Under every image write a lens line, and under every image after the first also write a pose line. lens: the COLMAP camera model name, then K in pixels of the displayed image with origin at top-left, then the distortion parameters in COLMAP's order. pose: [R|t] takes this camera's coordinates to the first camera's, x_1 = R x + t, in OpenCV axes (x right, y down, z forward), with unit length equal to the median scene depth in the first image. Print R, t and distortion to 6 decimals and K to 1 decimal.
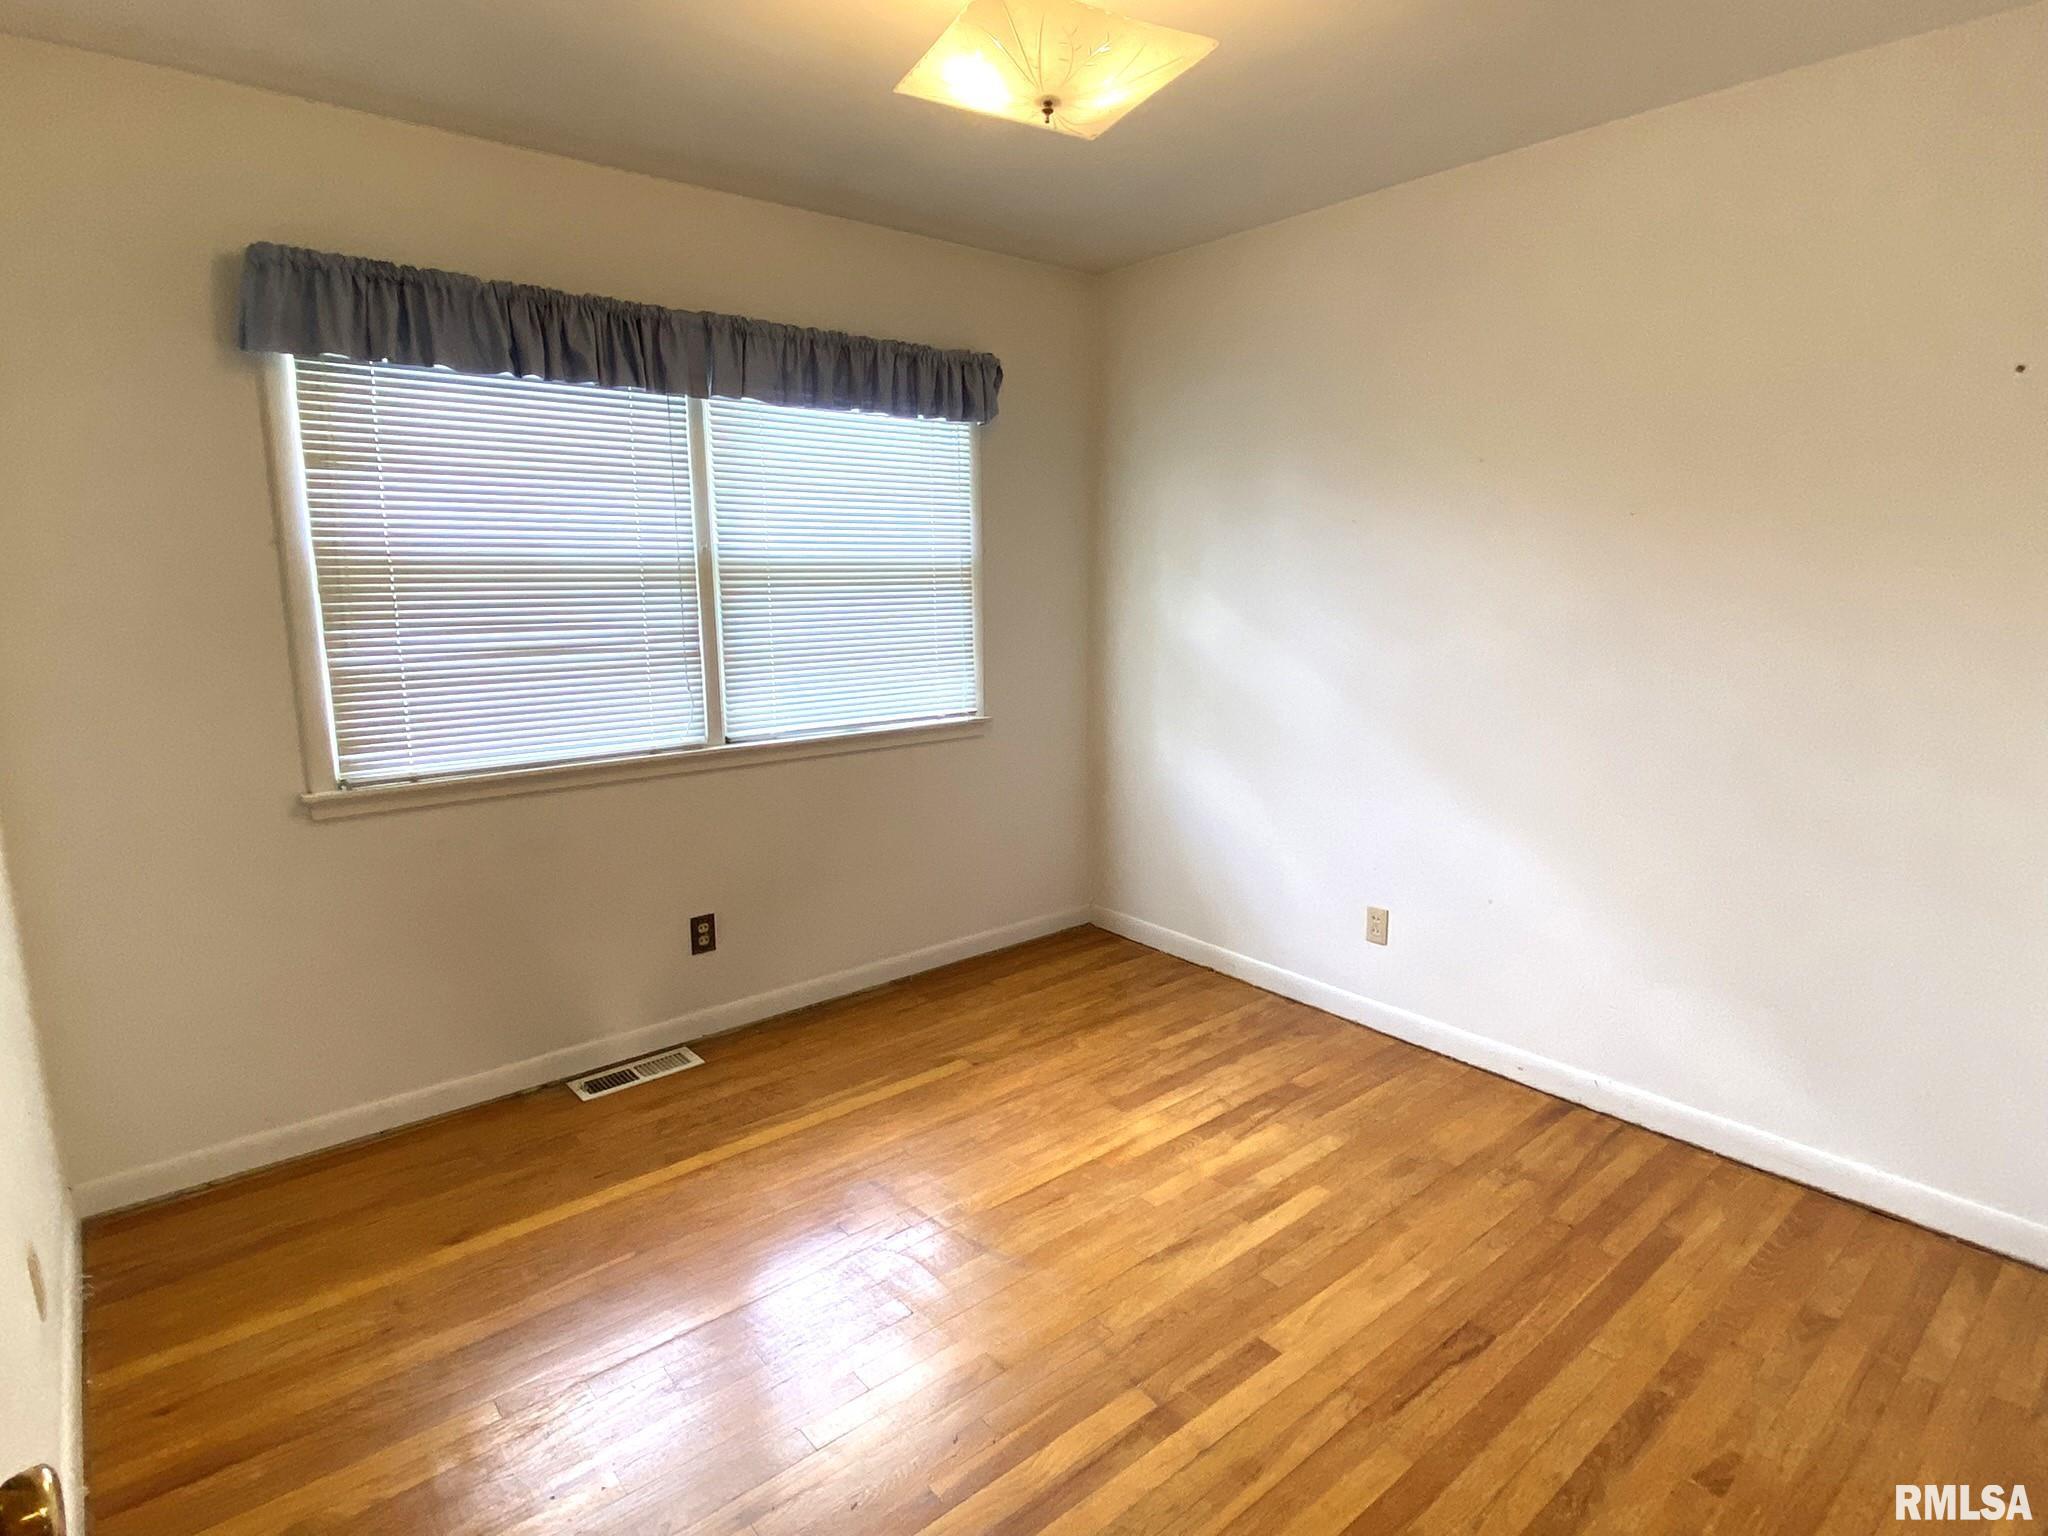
lens RADIAL K [[1091.7, 0, 1015.4], [0, 1091.7, 763.6], [0, 0, 1]] dist [0.018624, -0.011954]
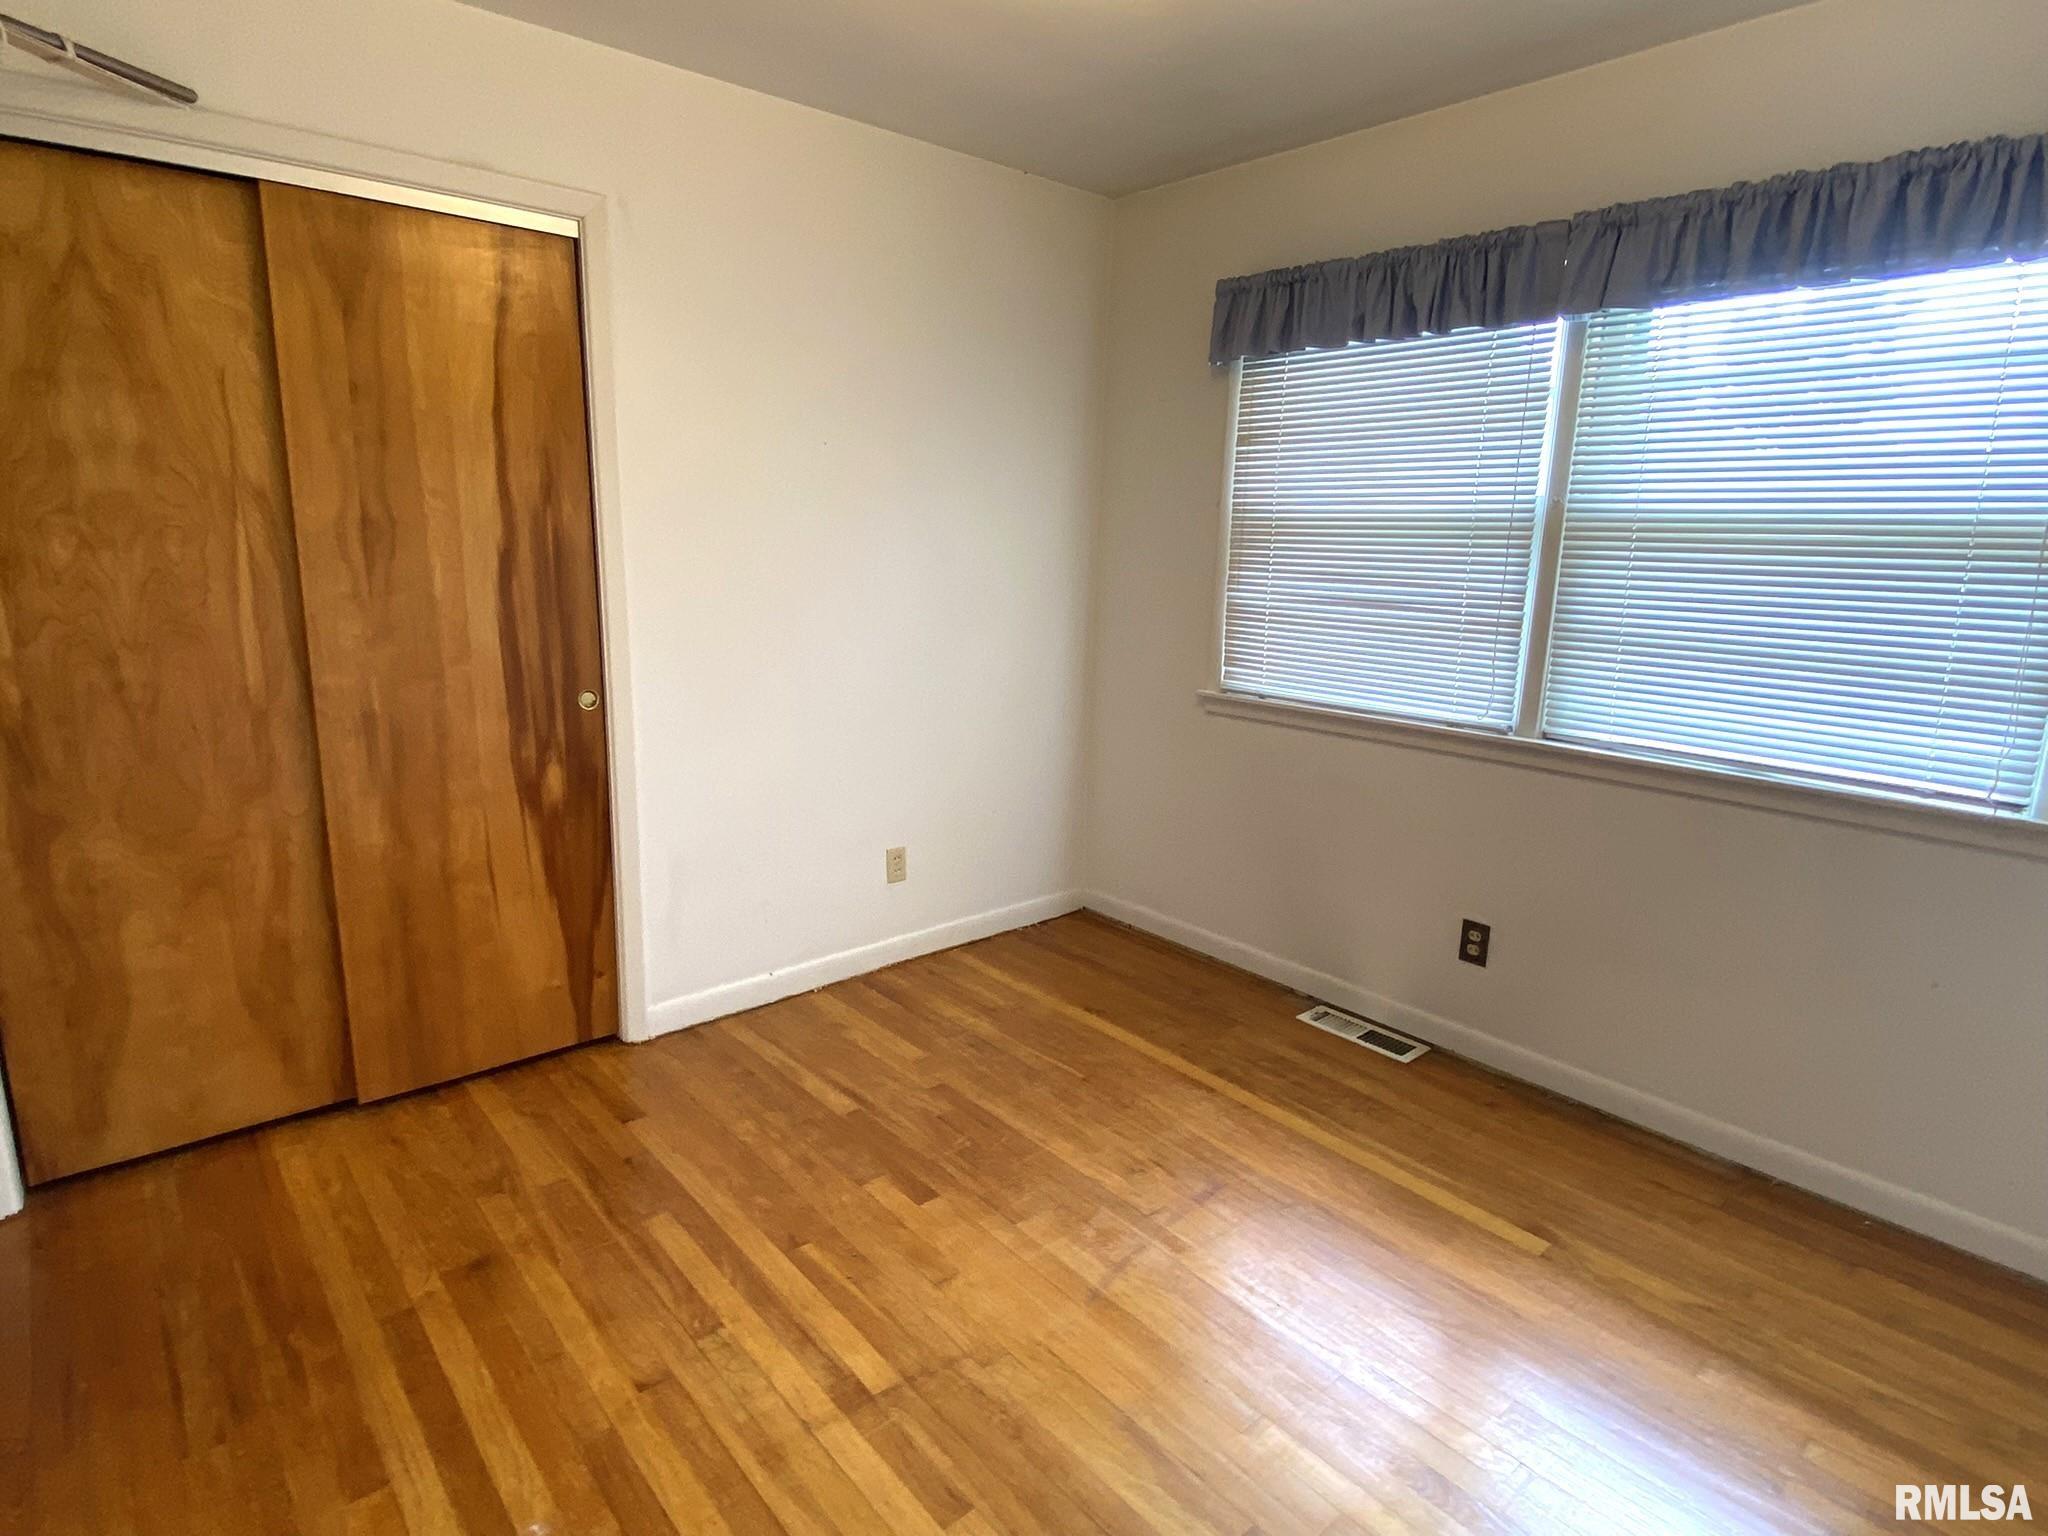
lens RADIAL K [[1091.7, 0, 1018.4], [0, 1091.7, 769.0], [0, 0, 1]] dist [0.018624, -0.011954]
pose [[-0.001940, 0.213254, -0.976995, 0.616220], [-0.201040, 0.956966, 0.209281, -0.100695], [0.979581, 0.196821, 0.041016, 0.642979]]
